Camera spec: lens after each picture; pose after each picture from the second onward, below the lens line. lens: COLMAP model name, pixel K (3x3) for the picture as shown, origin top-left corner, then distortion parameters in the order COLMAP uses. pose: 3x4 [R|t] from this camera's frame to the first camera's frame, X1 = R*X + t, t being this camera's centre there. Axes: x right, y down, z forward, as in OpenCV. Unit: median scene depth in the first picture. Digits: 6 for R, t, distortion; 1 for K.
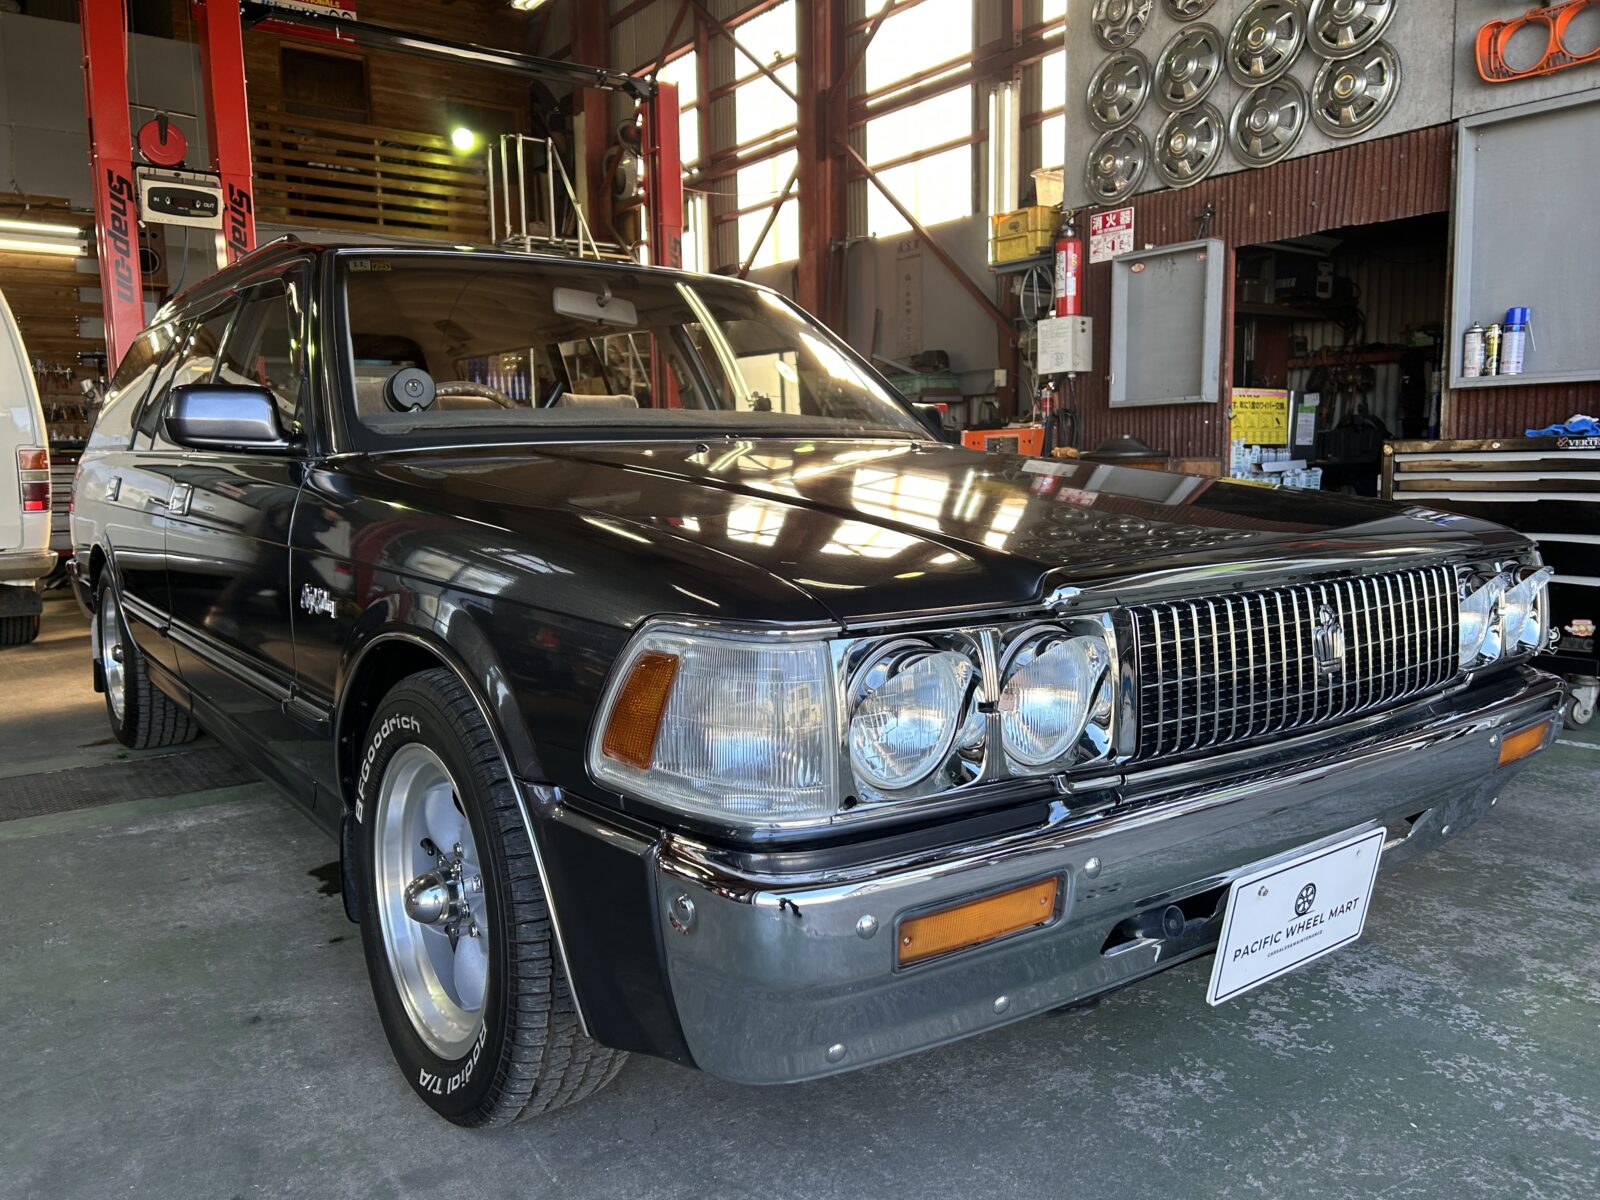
lens RADIAL K [[1228.2, 0, 799.1], [0, 1228.2, 600.0], [0, 0, 1]] dist [0.062000, -0.059968]
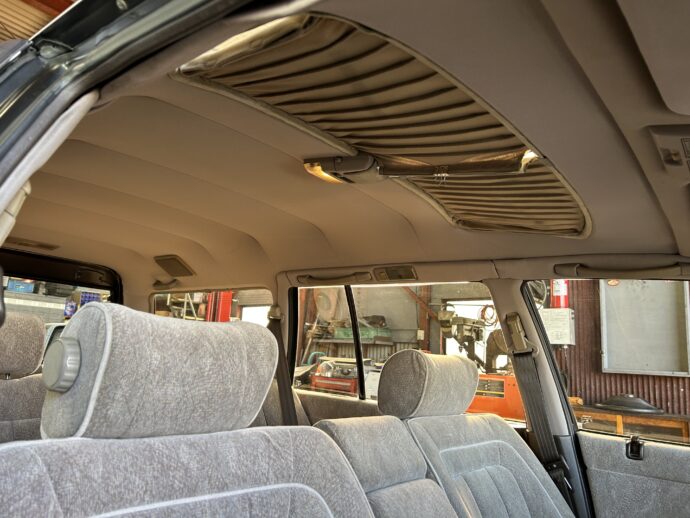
lens RADIAL K [[529.6, 0, 345.3], [0, 529.6, 258.9], [0, 0, 1]] dist [0.062000, -0.059968]
pose [[0.960348, 0.121788, 0.250798, -0.212085], [-0.043310, 0.953794, -0.297323, -0.079067], [-0.275420, 0.274672, 0.921249, 0.445897]]
